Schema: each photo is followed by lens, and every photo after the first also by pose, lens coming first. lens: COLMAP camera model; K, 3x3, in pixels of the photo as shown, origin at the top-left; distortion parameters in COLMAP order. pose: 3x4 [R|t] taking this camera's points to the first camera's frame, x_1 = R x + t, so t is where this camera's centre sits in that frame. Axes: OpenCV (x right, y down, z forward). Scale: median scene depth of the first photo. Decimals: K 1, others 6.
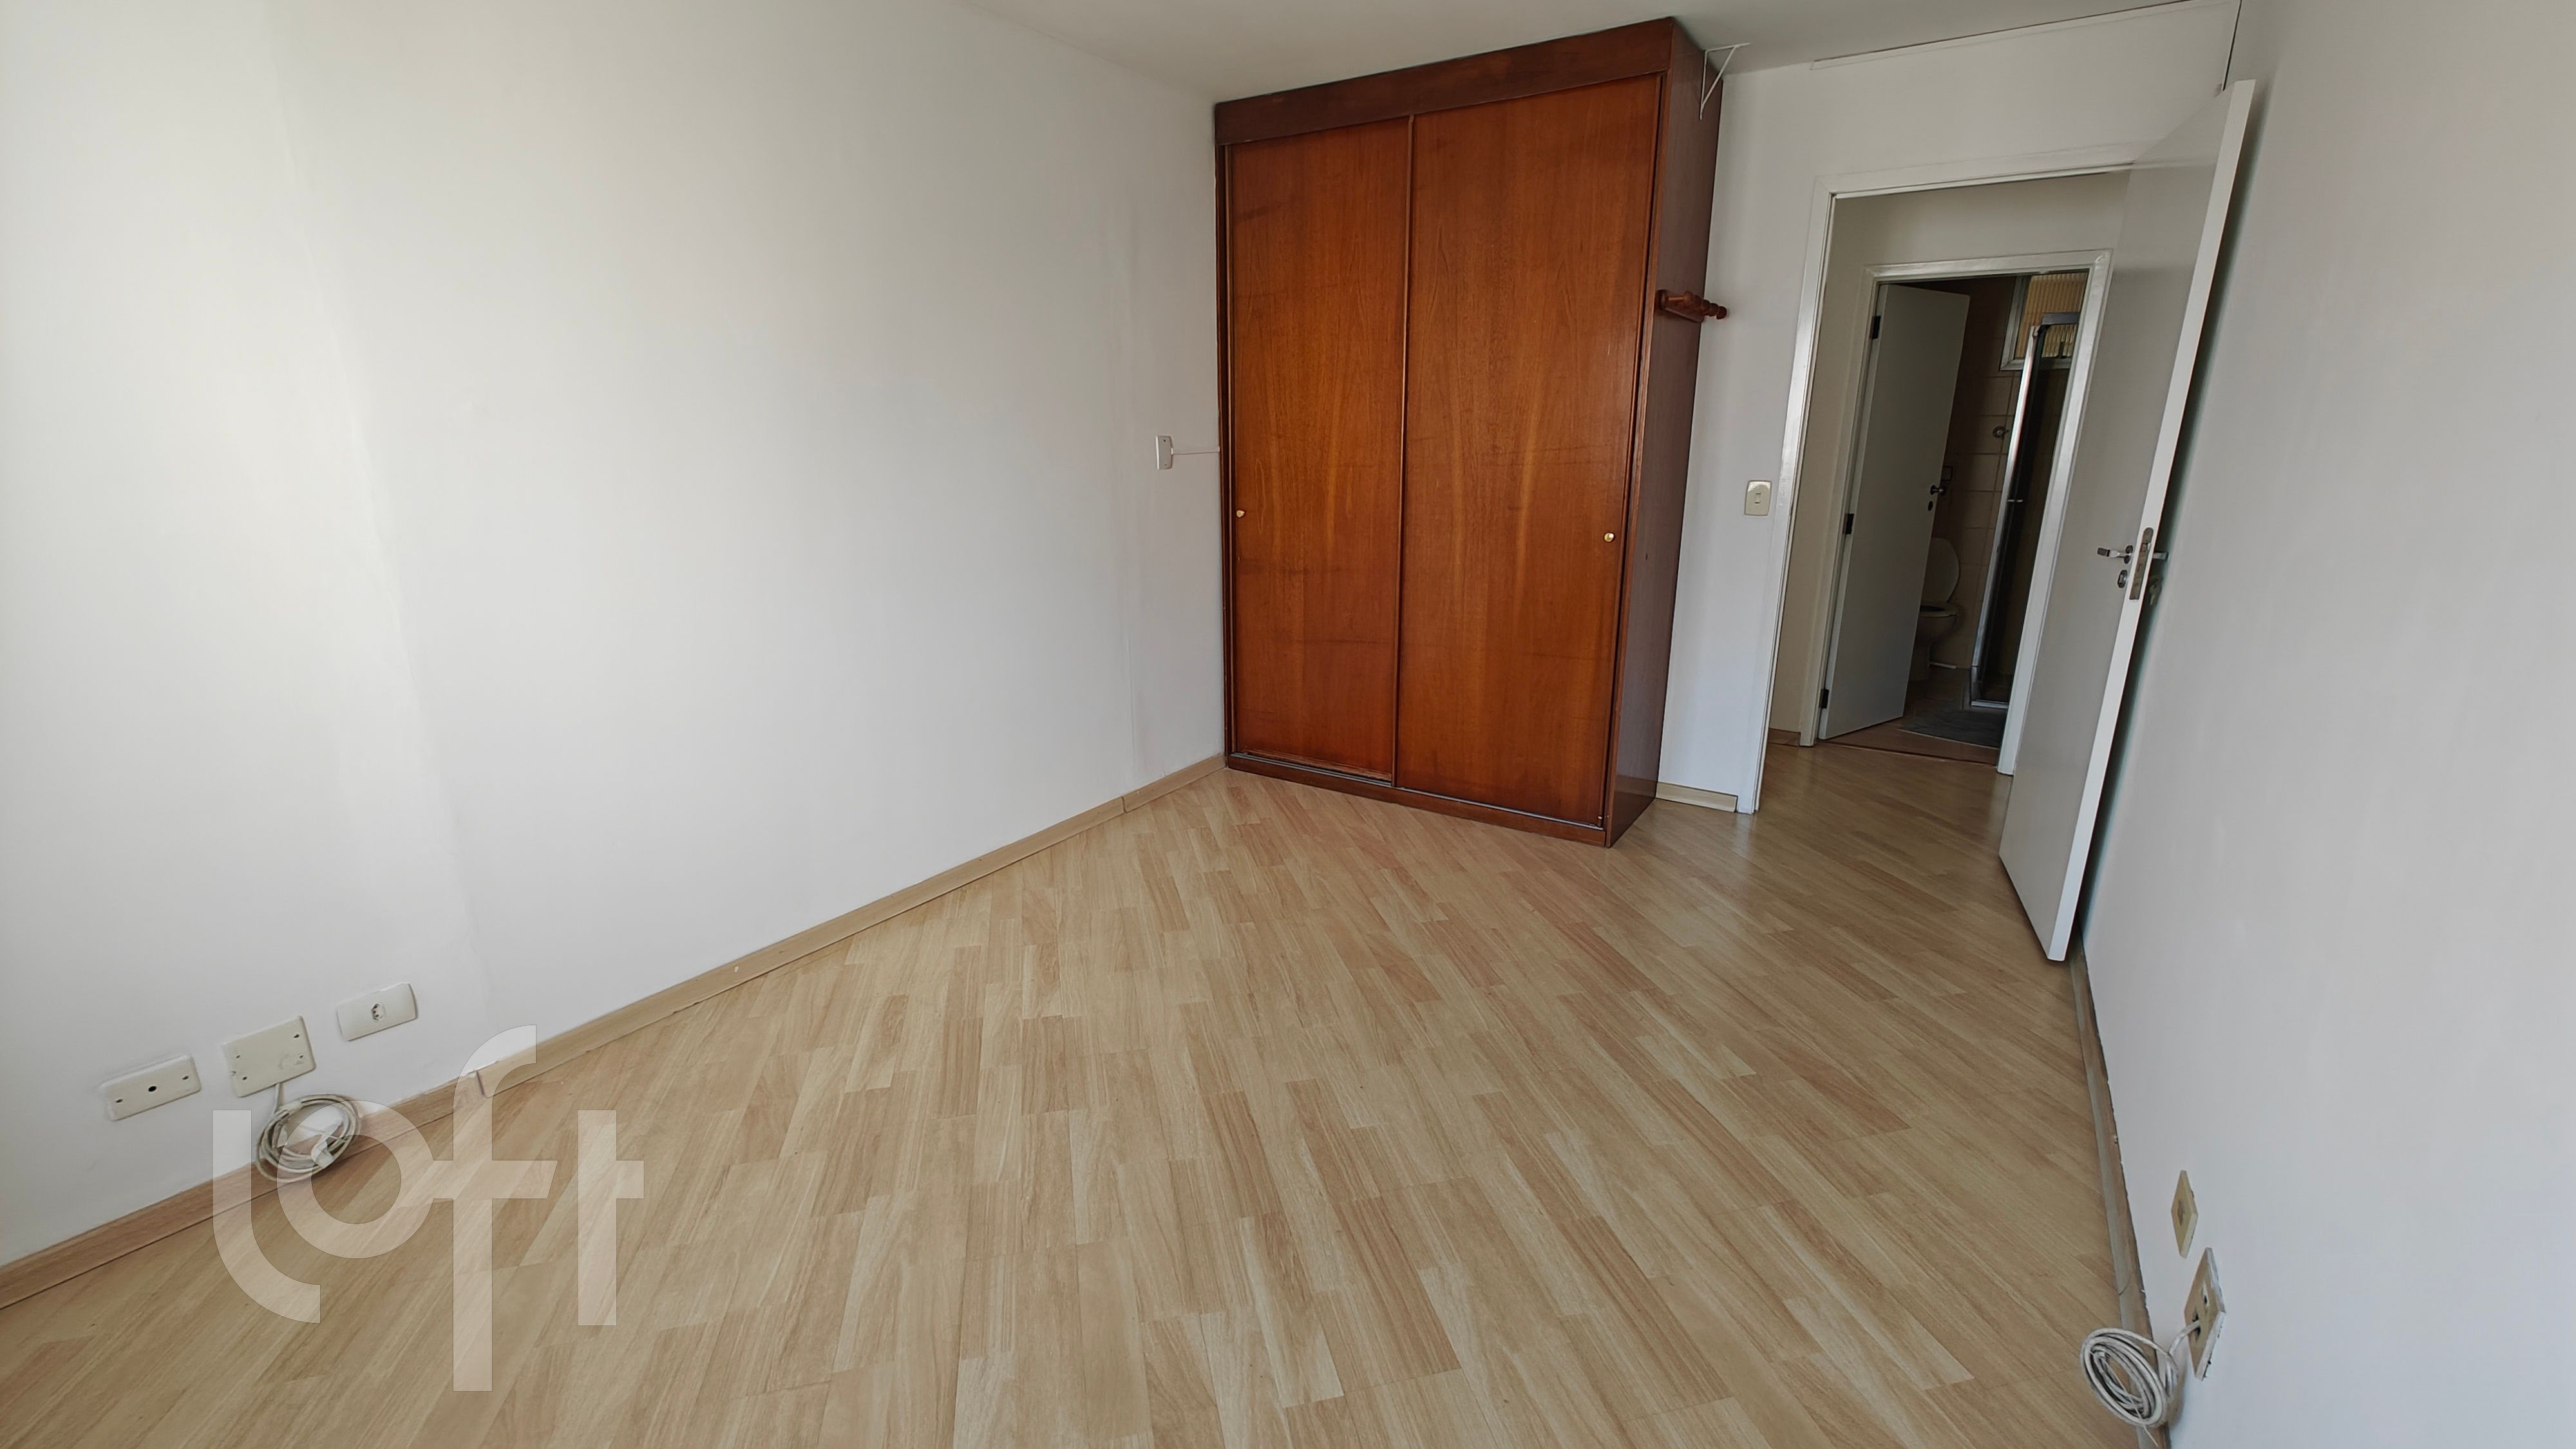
lens RADIAL K [[1063.0, 0, 1288.0], [0, 1063.0, 713.6], [0, 0, 1]] dist [-0.000260, 0.000018]
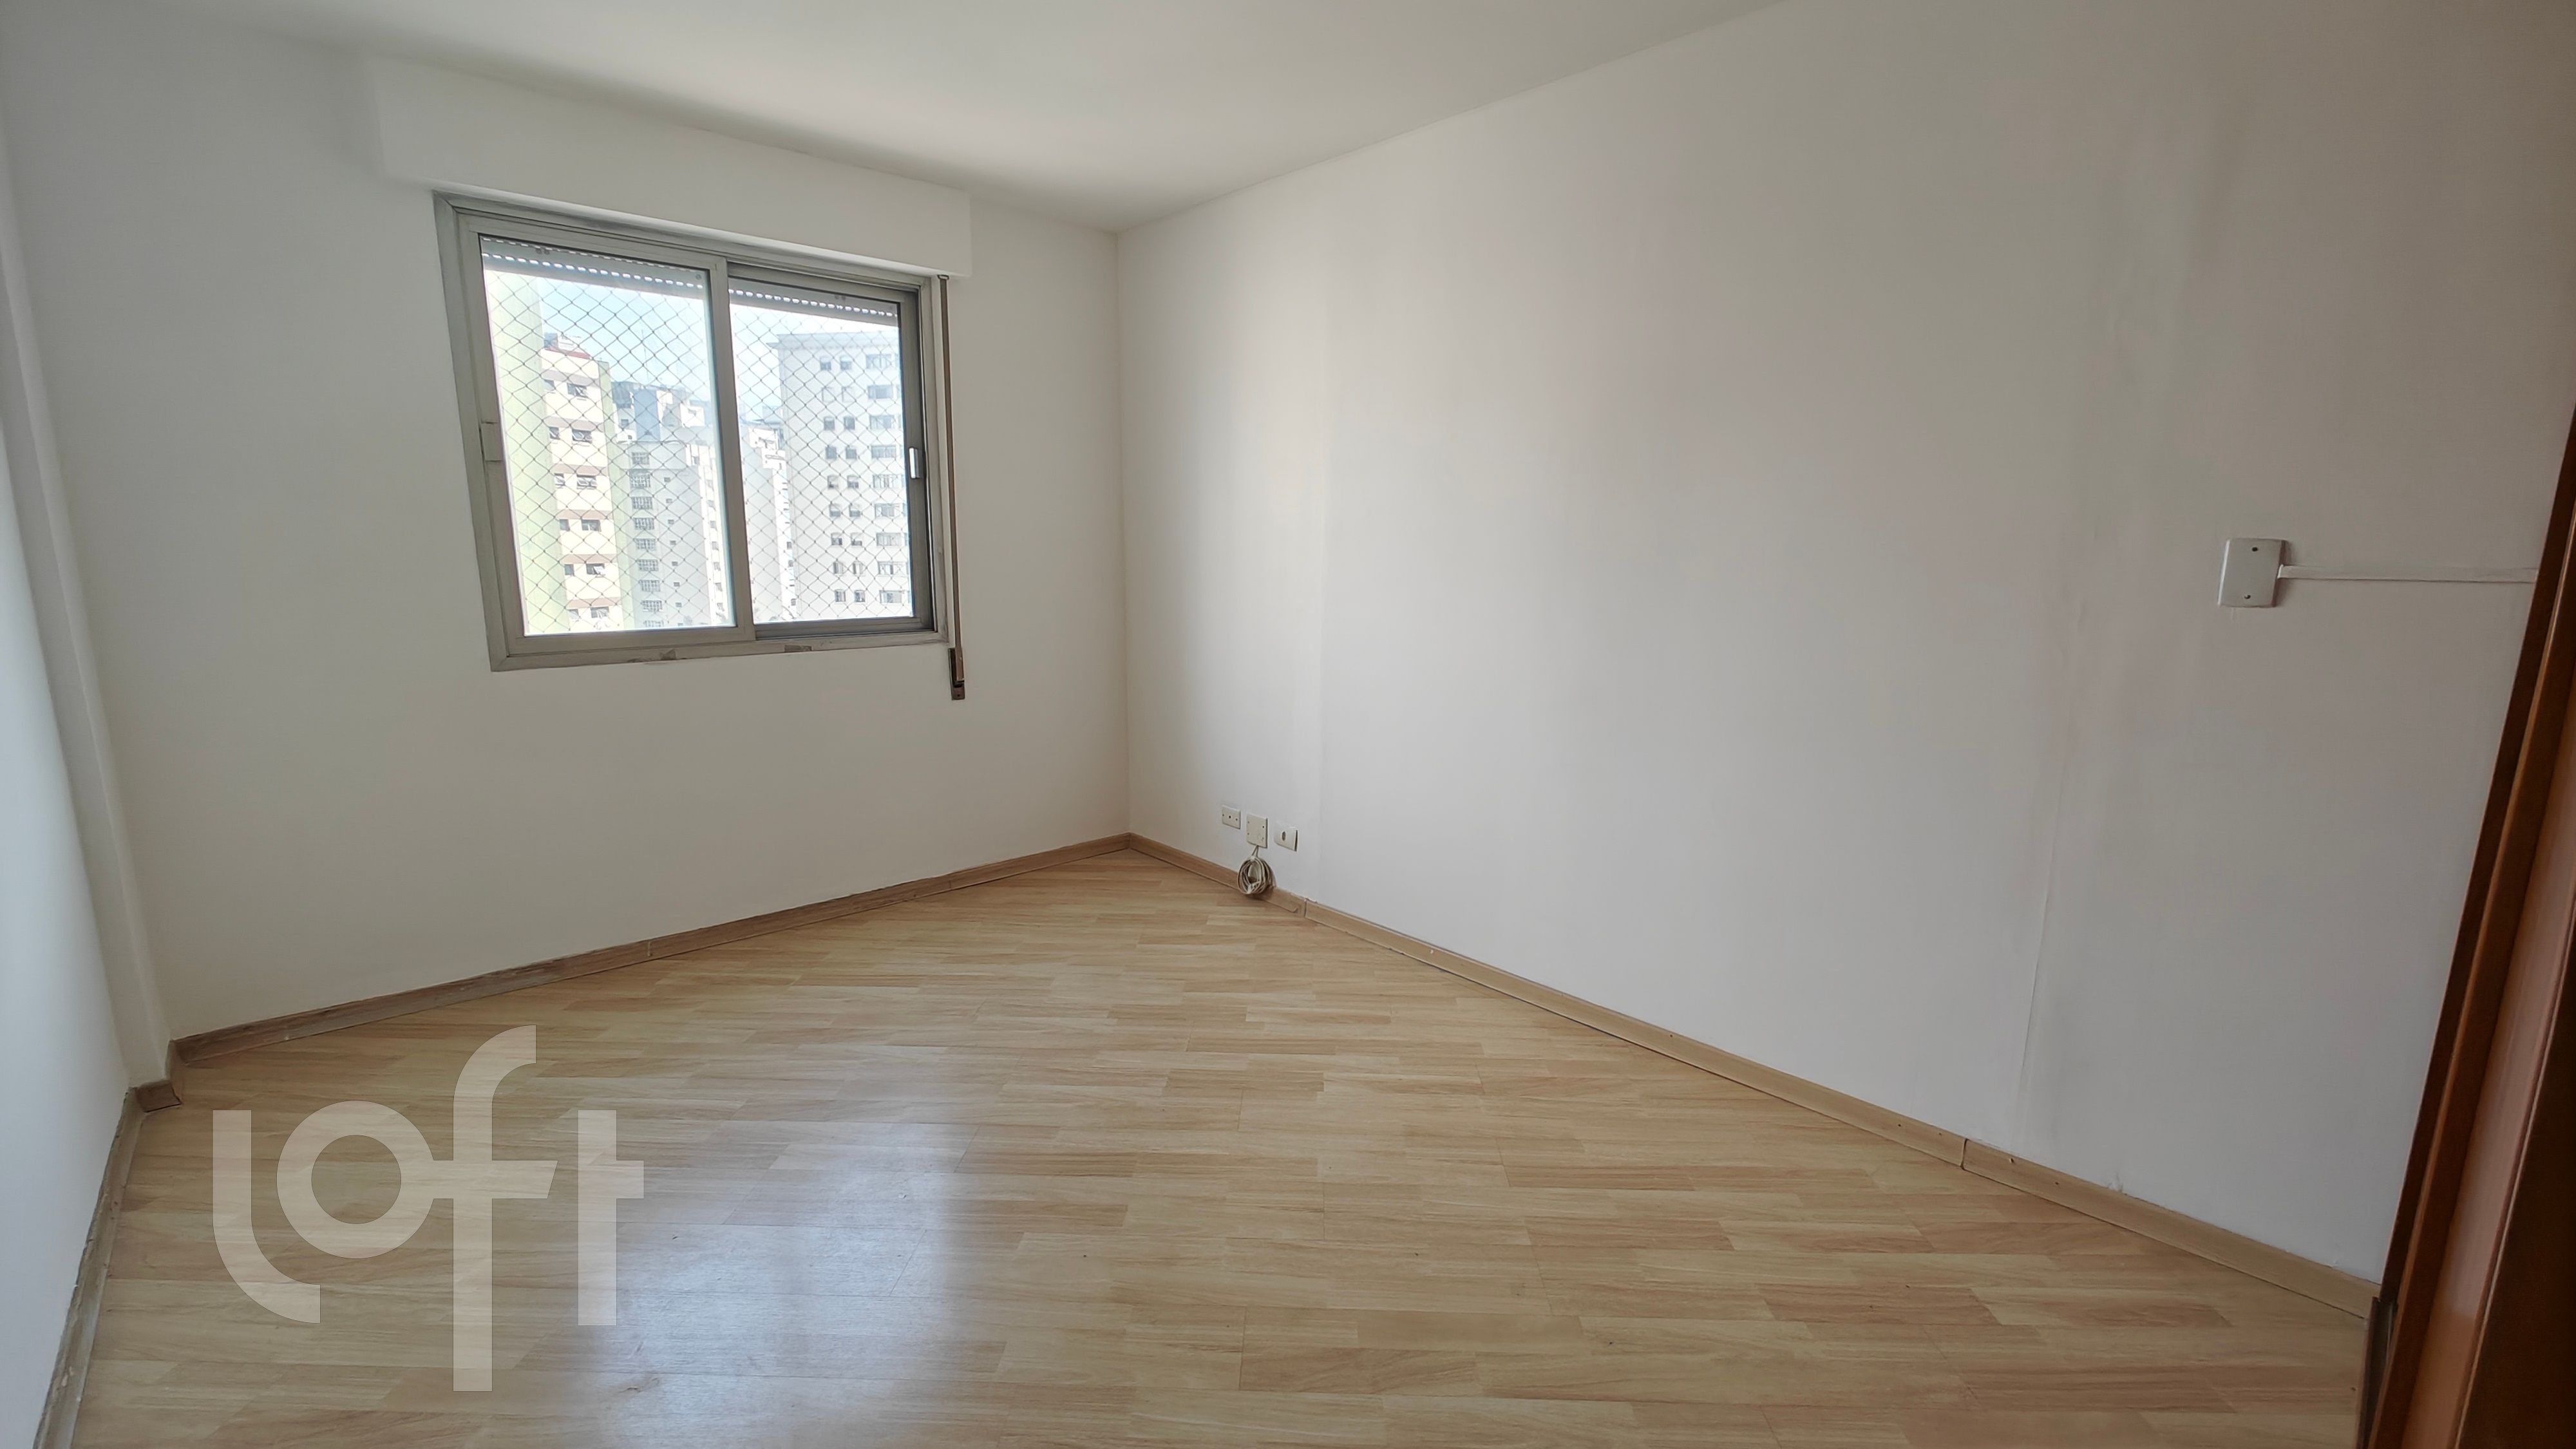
lens RADIAL K [[1063.0, 0, 1288.0], [0, 1063.0, 713.6], [0, 0, 1]] dist [-0.000260, 0.000018]
pose [[-0.247597, 0.159551, -0.955635, 0.702921], [-0.260664, 0.939009, 0.224311, -0.269667], [0.933140, 0.304639, -0.190907, 1.059777]]
